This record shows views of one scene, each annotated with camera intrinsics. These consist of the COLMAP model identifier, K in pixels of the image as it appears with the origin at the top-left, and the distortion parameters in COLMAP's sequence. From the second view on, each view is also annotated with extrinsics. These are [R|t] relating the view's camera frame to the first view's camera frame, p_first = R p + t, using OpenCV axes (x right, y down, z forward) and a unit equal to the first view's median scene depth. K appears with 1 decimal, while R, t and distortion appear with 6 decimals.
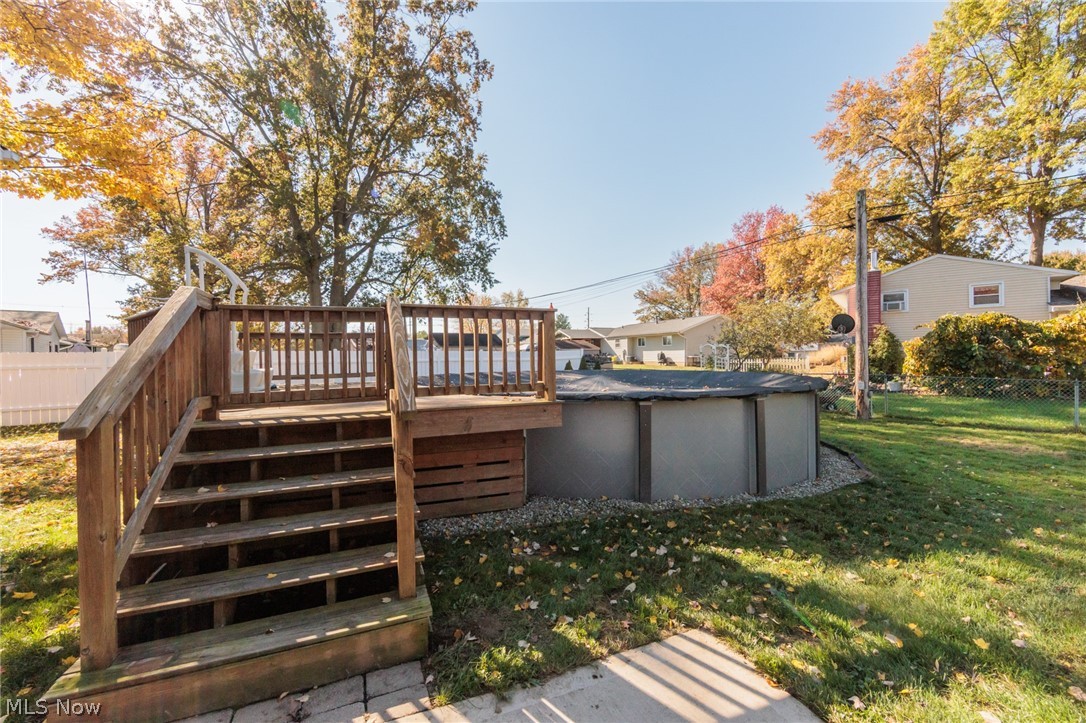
lens RADIAL K [[429.4, 0, 545.1], [0, 429.4, 360.0], [0, 0, 1]] dist [-0.001255, 0.000265]
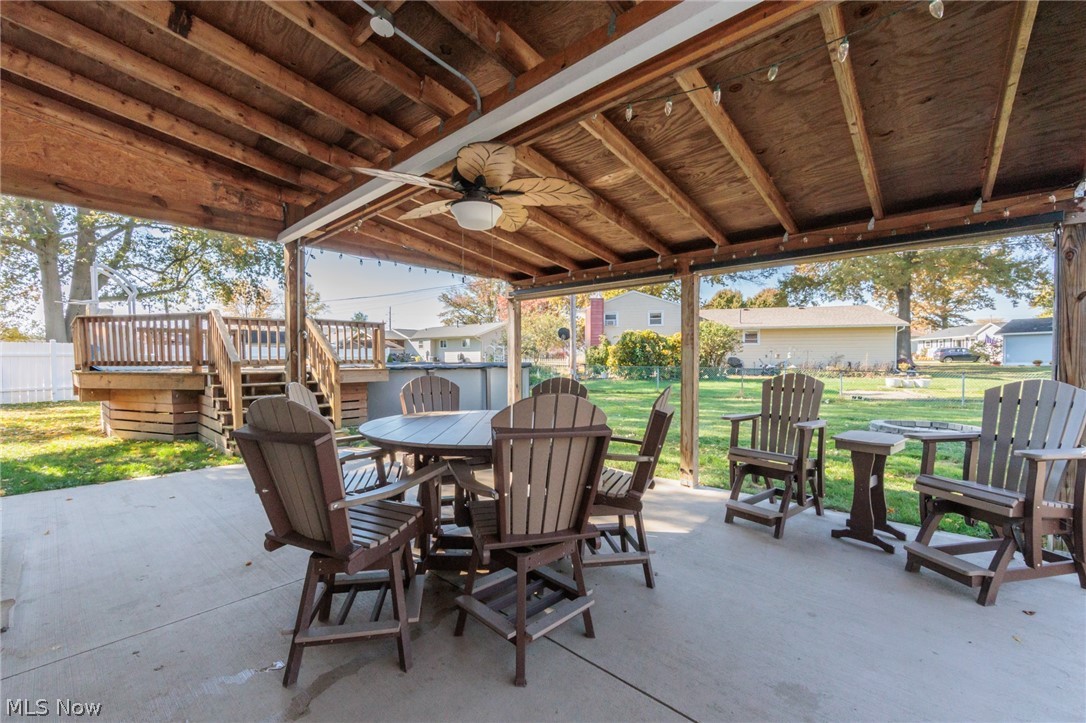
lens RADIAL K [[429.4, 0, 545.1], [0, 429.4, 360.0], [0, 0, 1]] dist [-0.001255, 0.000265]
pose [[0.901580, 0.006116, 0.432568, -0.018447], [-0.003688, 0.999972, -0.006453, 0.007506], [-0.432596, 0.004223, 0.901578, -0.128879]]
